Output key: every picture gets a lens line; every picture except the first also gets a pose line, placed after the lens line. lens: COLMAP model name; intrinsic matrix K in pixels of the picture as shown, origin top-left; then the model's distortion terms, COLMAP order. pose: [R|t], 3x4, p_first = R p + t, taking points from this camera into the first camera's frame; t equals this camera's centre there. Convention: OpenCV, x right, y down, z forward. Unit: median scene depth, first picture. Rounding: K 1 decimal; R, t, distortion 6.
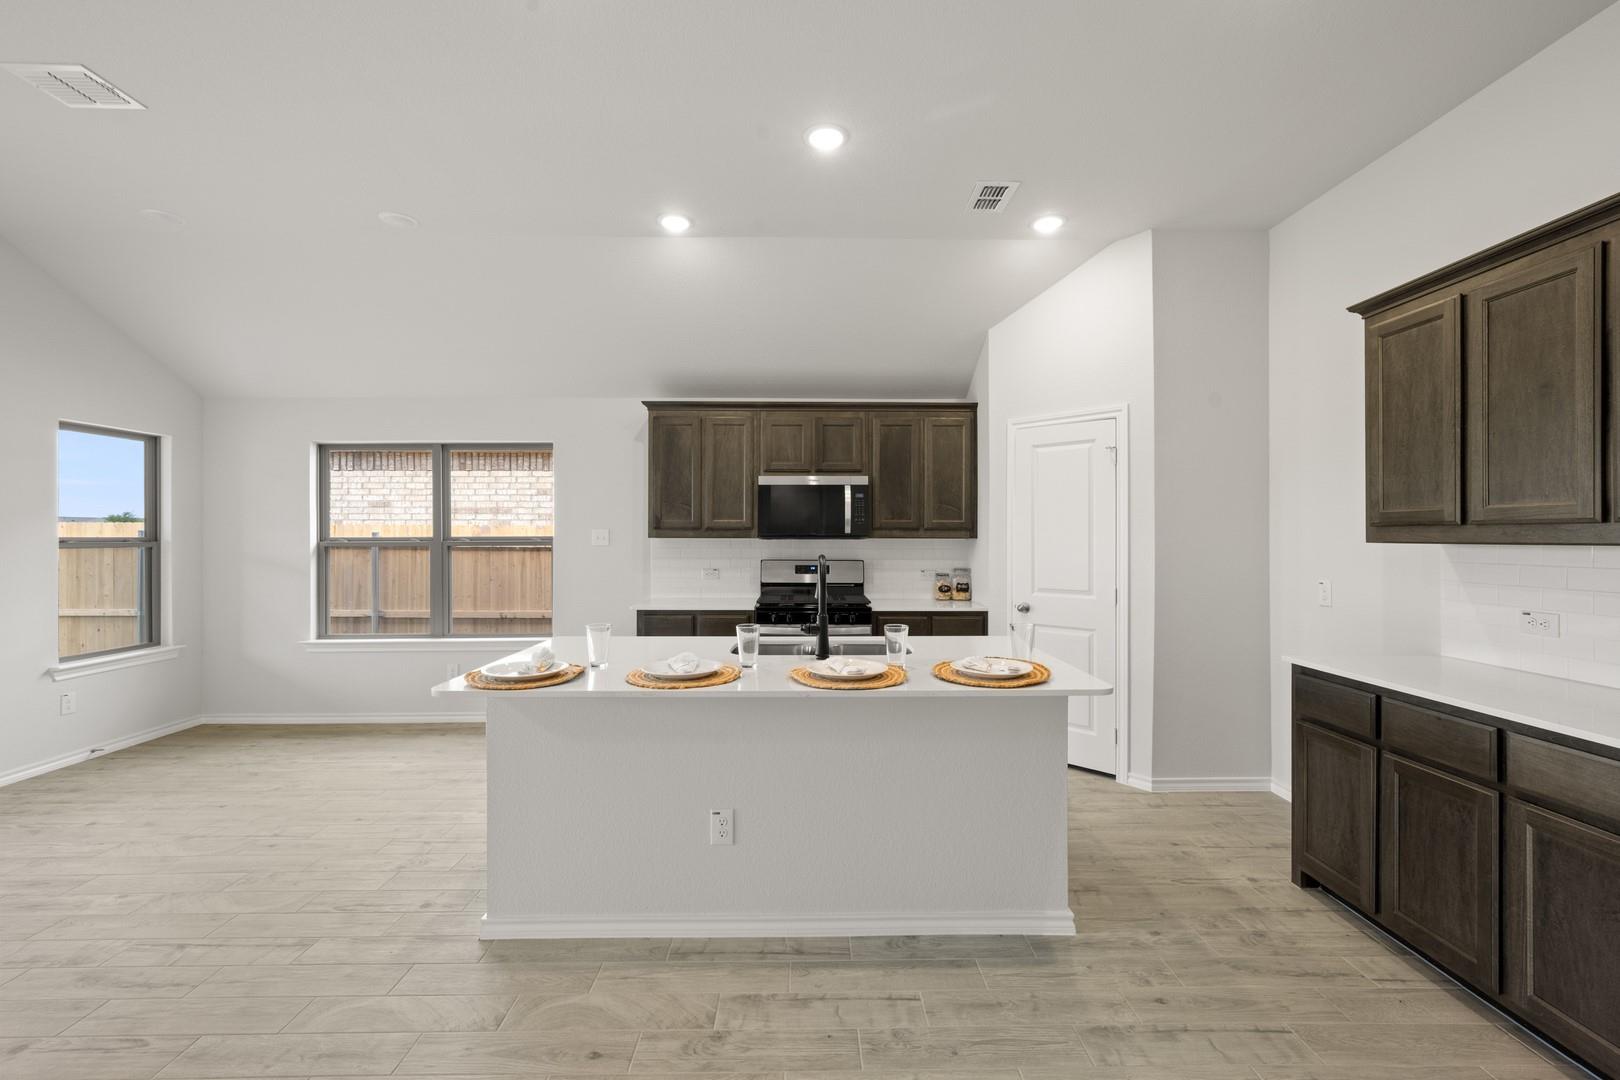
lens RADIAL K [[672.3, 0, 799.9], [0, 672.3, 534.9], [0, 0, 1]] dist [-0.001232, 0.000636]
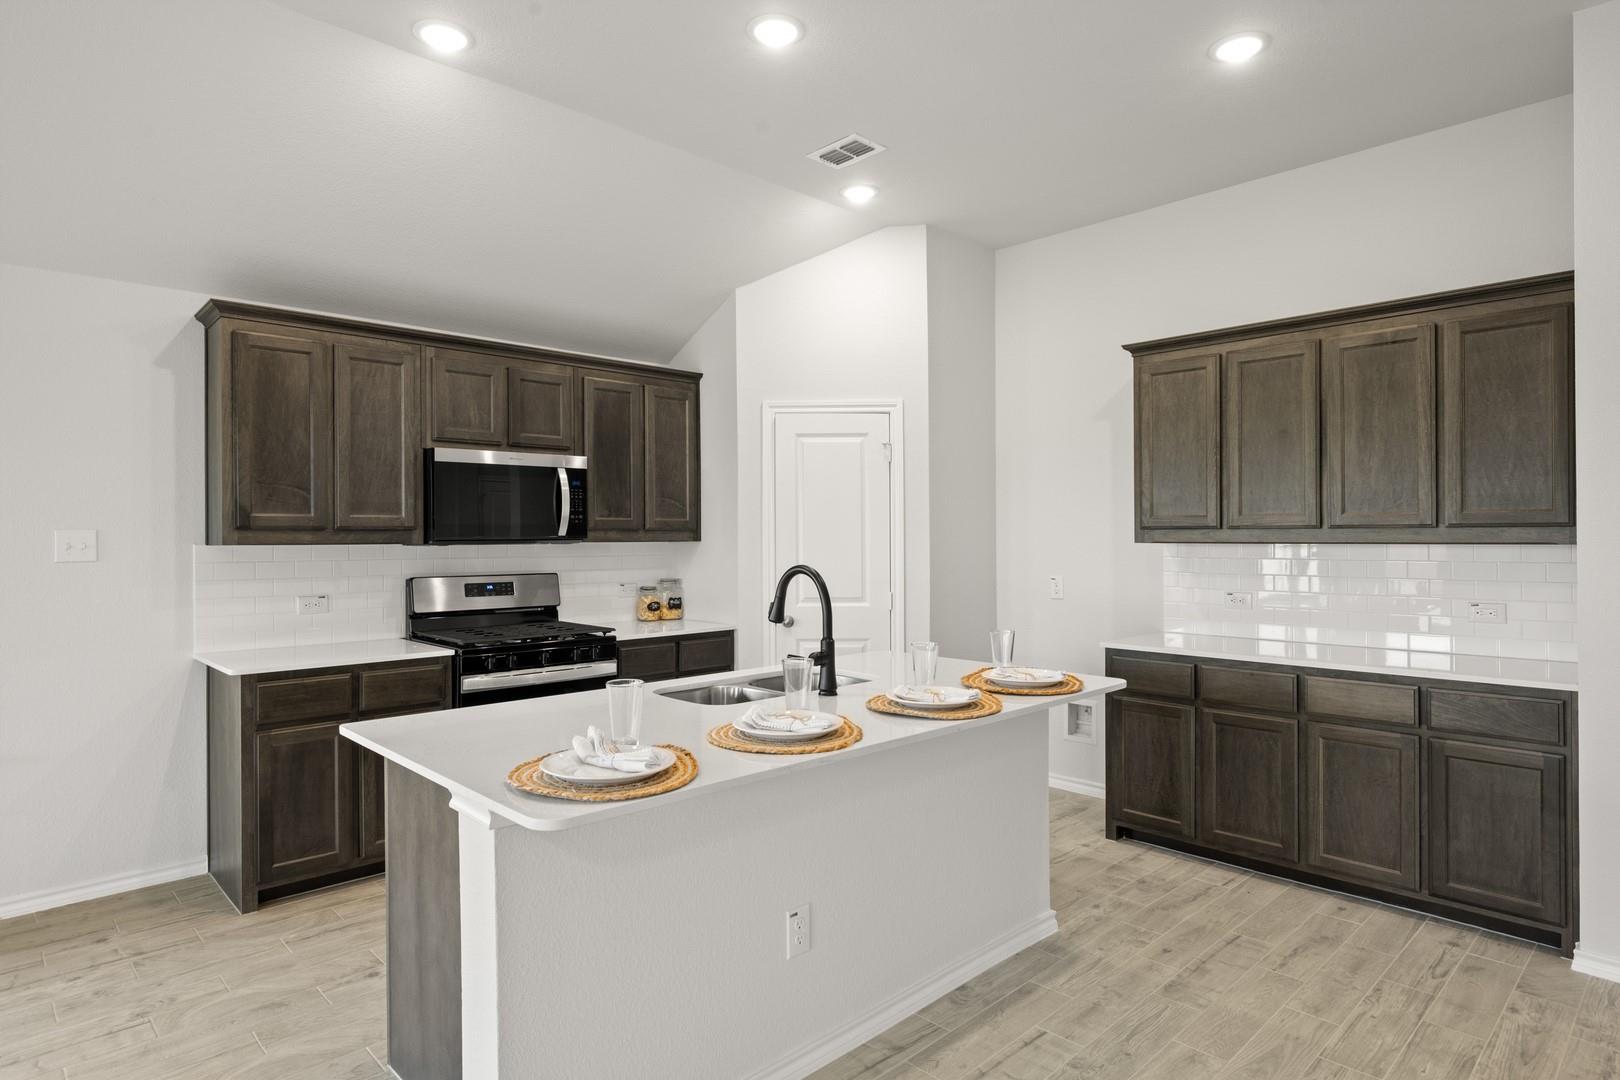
lens RADIAL K [[893.0, 0, 813.1], [0, 893.0, 531.9], [0, 0, 1]] dist [0.001639, -0.001318]
pose [[0.729867, -0.001169, 0.683588, -0.381723], [0.003062, 0.999994, -0.001559, -0.004156], [-0.683582, 0.003231, 0.729866, 0.126962]]
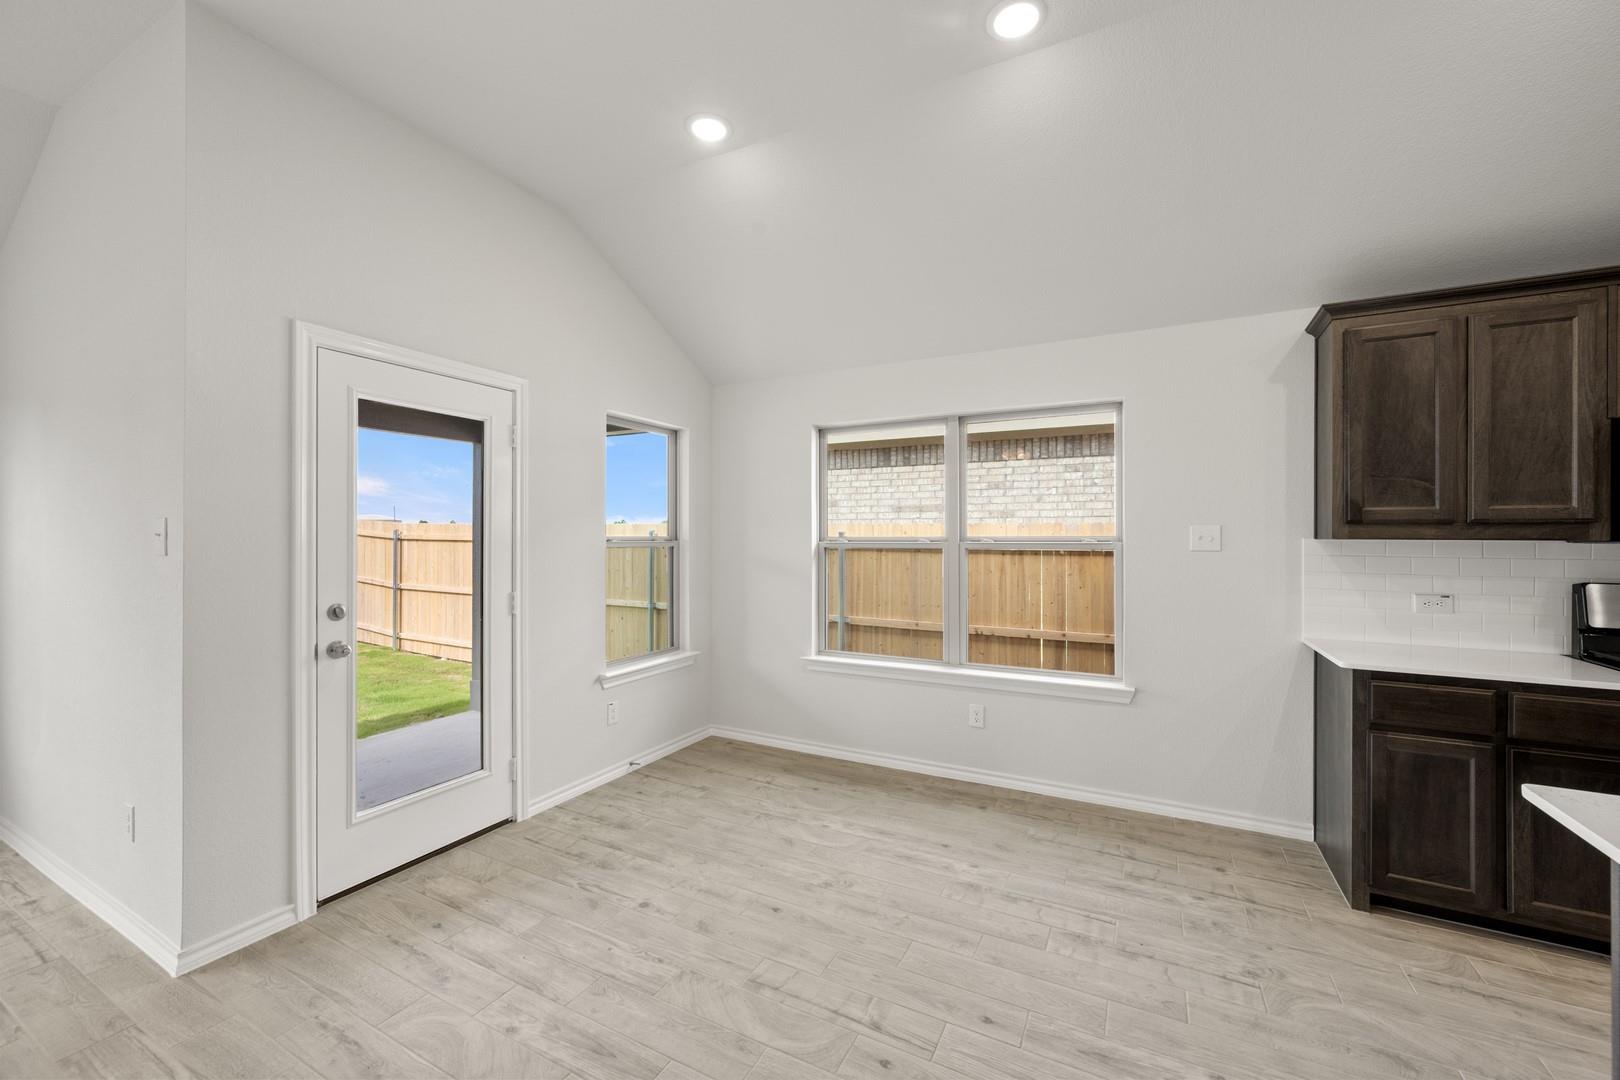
lens RADIAL K [[638.9, 0, 810.0], [0, 638.9, 540.0], [0, 0, 1]] dist [0.000765, 0.000610]
pose [[0.876468, 0.004924, -0.481435, -0.361972], [-0.002124, 0.999978, 0.006361, 0.002689], [0.481456, -0.004553, 0.876459, 0.303445]]
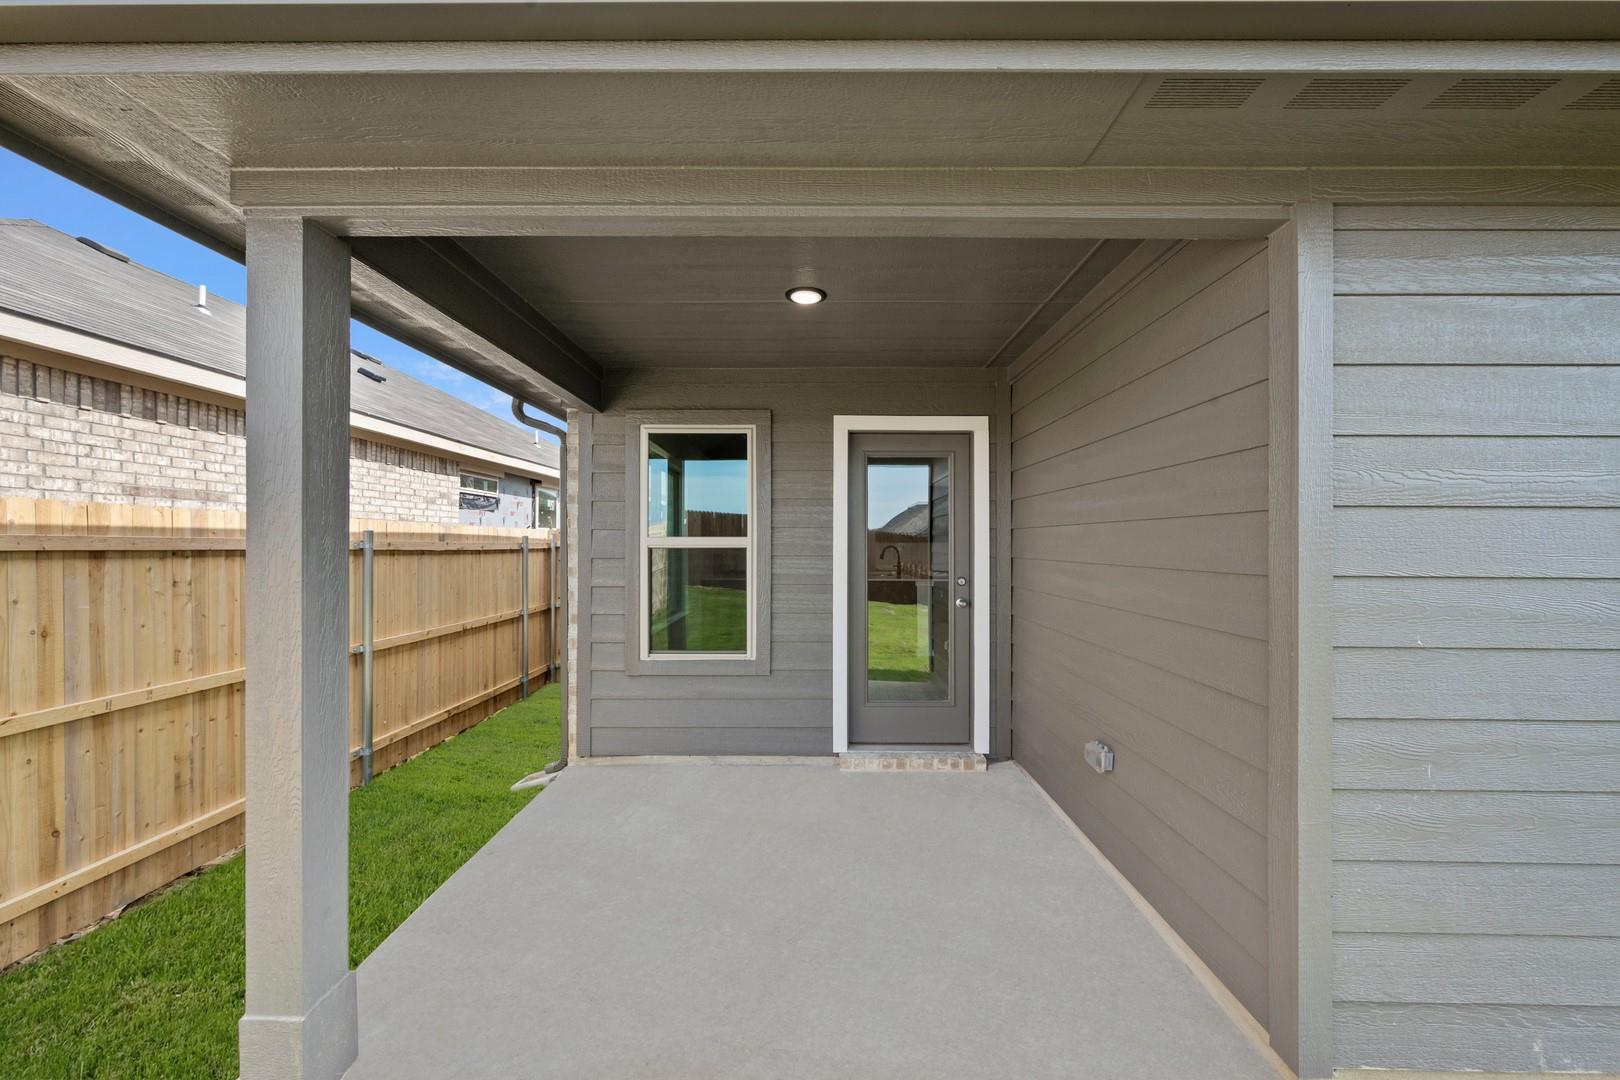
lens RADIAL K [[638.9, 0, 810.0], [0, 638.9, 540.0], [0, 0, 1]] dist [0.000765, 0.000610]
pose [[0.022452, 0.003426, 0.999742, -1.923761], [-0.001672, 0.999993, -0.003389, 0.011007], [-0.999747, -0.001596, 0.022458, 0.792808]]
